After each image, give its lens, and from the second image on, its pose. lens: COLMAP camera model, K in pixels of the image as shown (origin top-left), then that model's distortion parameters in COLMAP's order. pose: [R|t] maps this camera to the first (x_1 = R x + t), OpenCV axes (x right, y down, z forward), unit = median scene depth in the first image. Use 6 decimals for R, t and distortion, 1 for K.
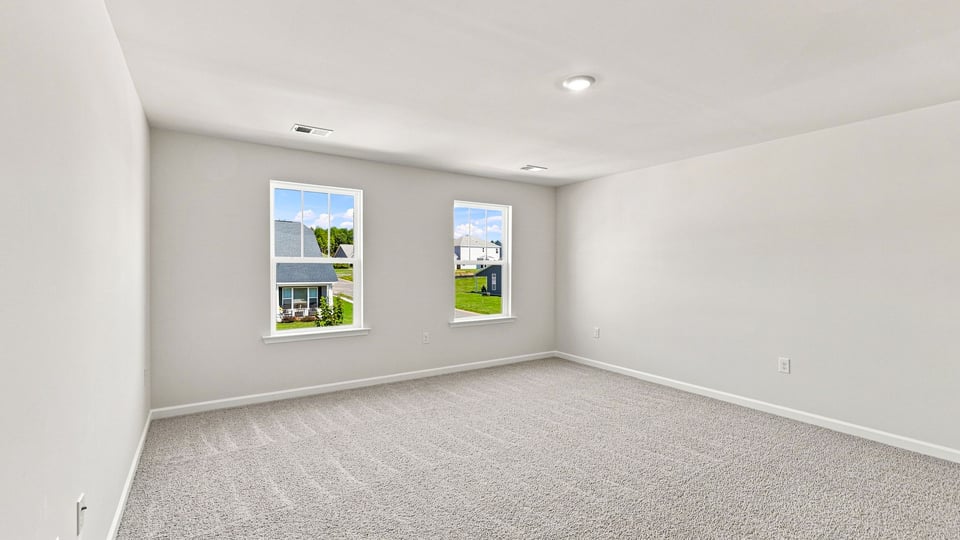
lens RADIAL K [[435.5, 0, 480.0], [0, 435.5, 270.0], [0, 0, 1]] dist [0.122714, -0.000067]
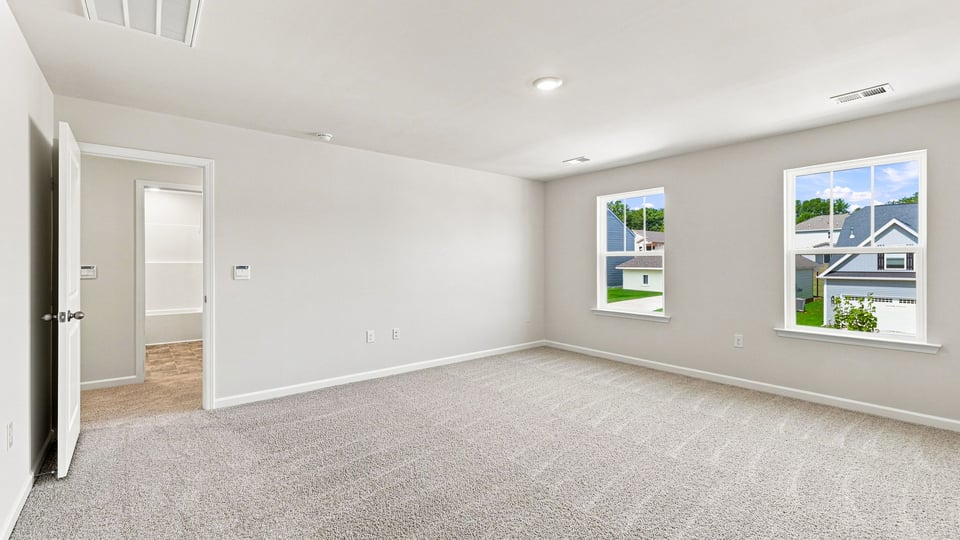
lens RADIAL K [[410.2, 0, 474.9], [0, 410.2, 262.9], [0, 0, 1]] dist [0.009124, -0.000171]
pose [[0.123967, 0.002221, -0.992284, 0.638452], [0.002443, 0.999994, 0.002544, -0.001293], [0.992283, -0.002739, 0.123961, 0.409317]]
